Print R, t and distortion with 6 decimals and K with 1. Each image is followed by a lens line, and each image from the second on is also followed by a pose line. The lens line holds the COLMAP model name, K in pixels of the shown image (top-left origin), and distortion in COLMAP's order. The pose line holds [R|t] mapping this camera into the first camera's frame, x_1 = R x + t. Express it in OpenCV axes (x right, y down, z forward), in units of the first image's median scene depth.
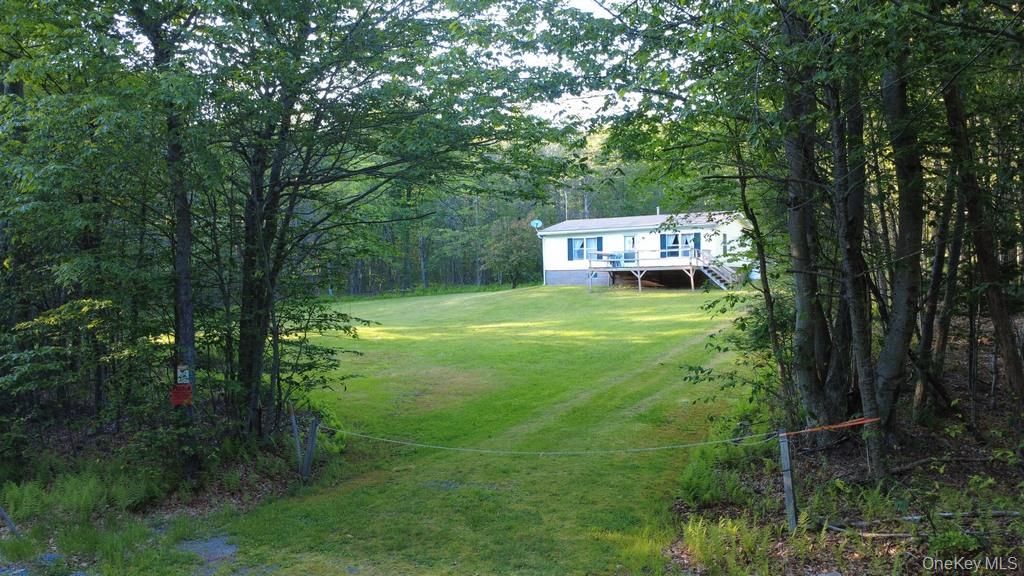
lens RADIAL K [[748.5, 0, 512.0], [0, 748.5, 288.0], [0, 0, 1]] dist [0.003892, 0.001016]
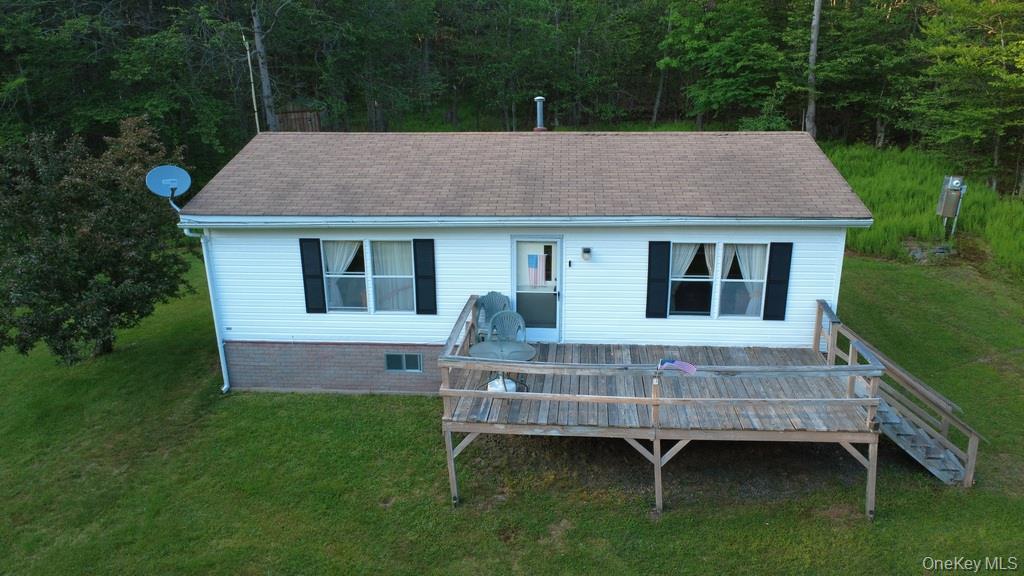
lens RADIAL K [[748.5, 0, 512.0], [0, 748.5, 288.0], [0, 0, 1]] dist [0.003892, 0.001016]
pose [[0.879697, -0.133394, 0.456443, 0.014035], [-0.001611, 0.959009, 0.283372, -0.129200], [-0.475533, -0.250017, 0.843422, 0.729481]]
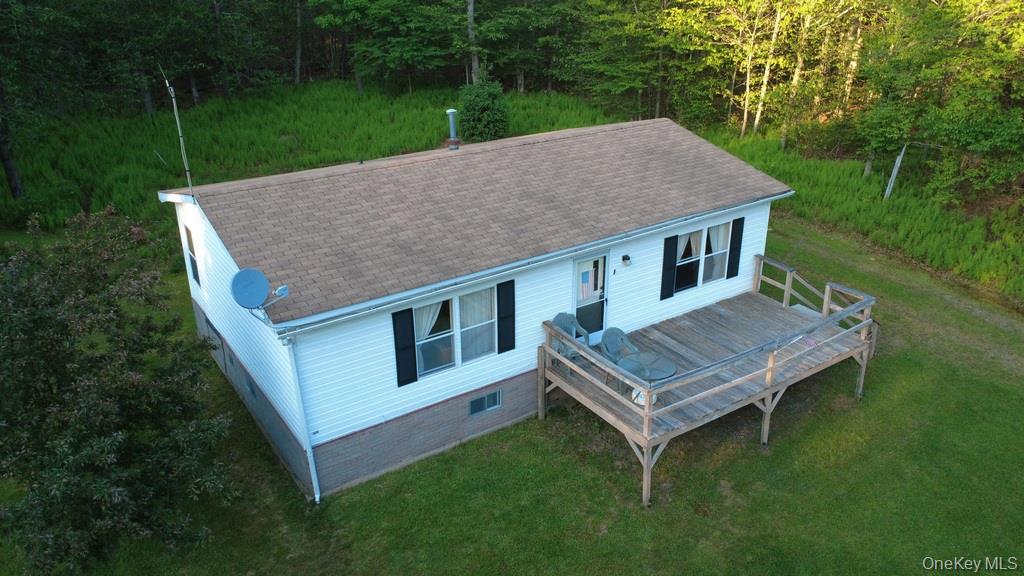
lens RADIAL K [[748.5, 0, 512.0], [0, 748.5, 288.0], [0, 0, 1]] dist [0.003892, 0.001016]
pose [[0.399091, -0.353455, 0.846047, -0.125961], [0.012775, 0.924768, 0.380316, -0.173529], [-0.916822, -0.140973, 0.373582, 0.877405]]
